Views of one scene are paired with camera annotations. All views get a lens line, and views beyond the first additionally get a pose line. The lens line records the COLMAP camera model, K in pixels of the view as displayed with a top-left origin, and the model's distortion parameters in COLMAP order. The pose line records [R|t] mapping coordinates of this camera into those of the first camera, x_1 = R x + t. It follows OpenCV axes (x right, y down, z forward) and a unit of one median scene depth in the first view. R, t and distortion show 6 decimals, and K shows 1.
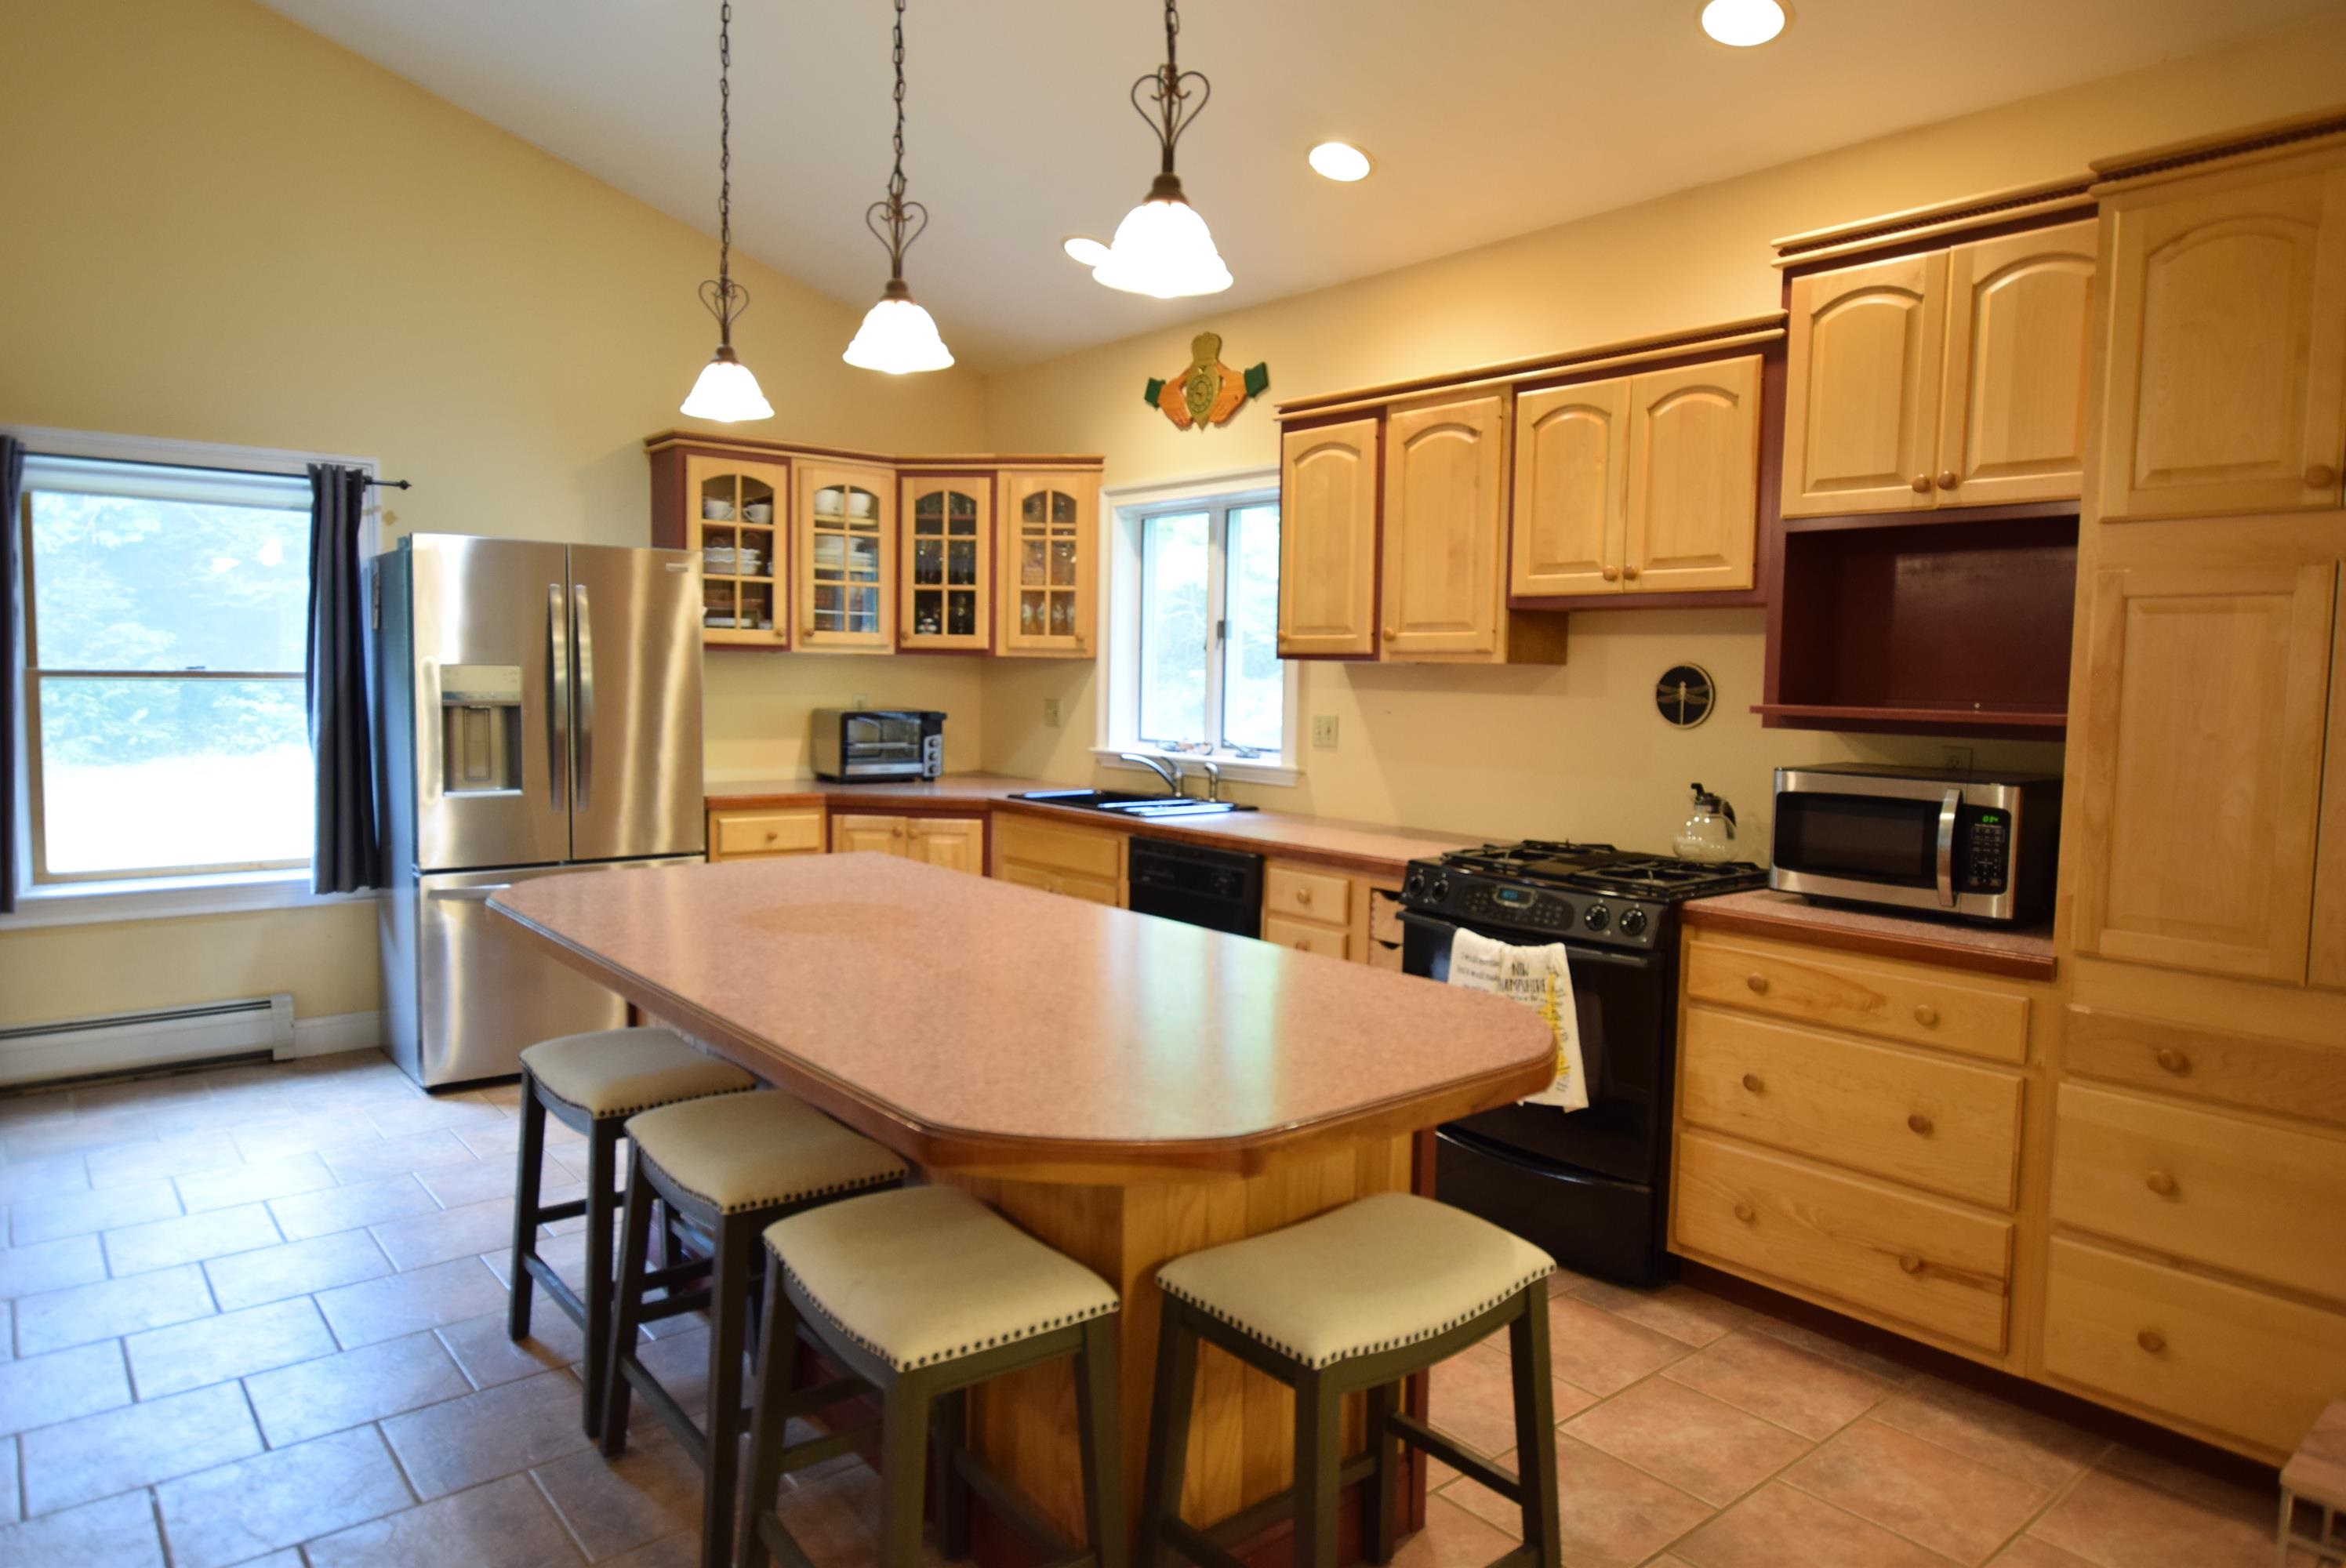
lens RADIAL K [[1442.1, 0, 1173.0], [0, 1442.1, 784.0], [0, 0, 1]] dist [-0.018128, 0.001499]
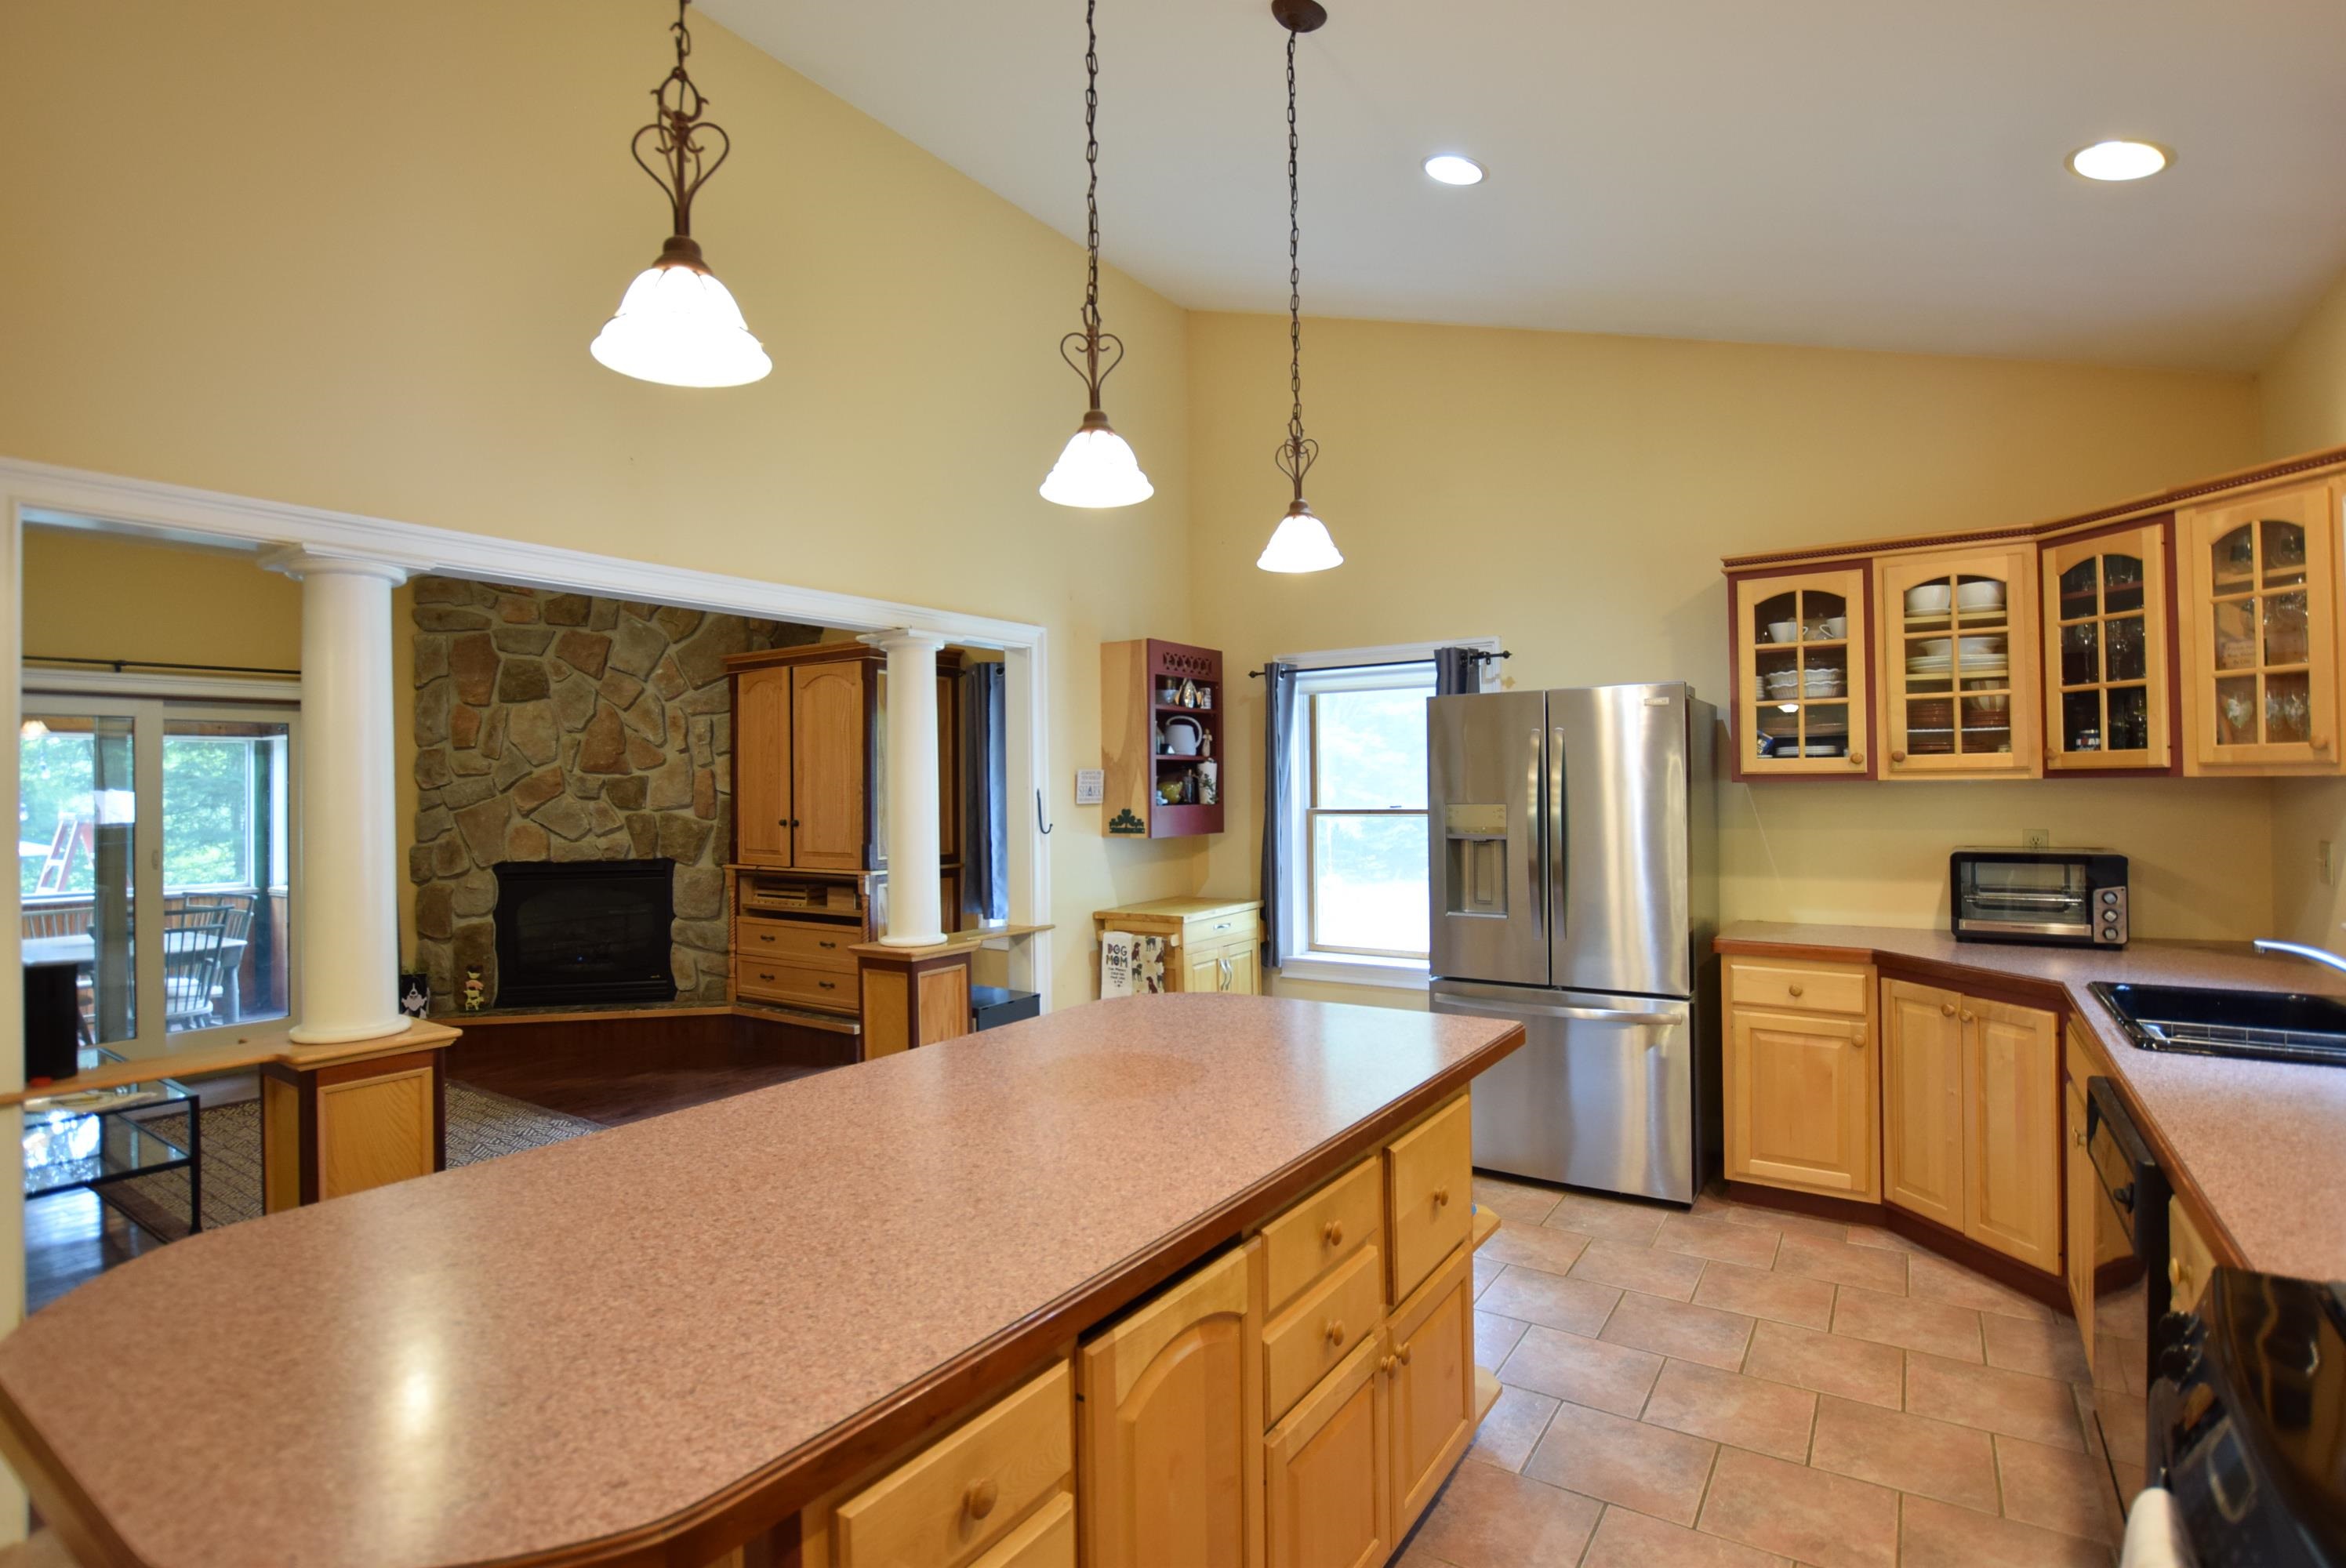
lens RADIAL K [[1135.0, 0, 1173.0], [0, 1135.0, 770.7], [0, 0, 1]] dist [-0.020216, -0.000304]
pose [[0.273958, -0.036156, -0.961062, 0.280293], [-0.056855, 0.996937, -0.053712, -0.039037], [0.960060, 0.069356, 0.271063, 0.431084]]
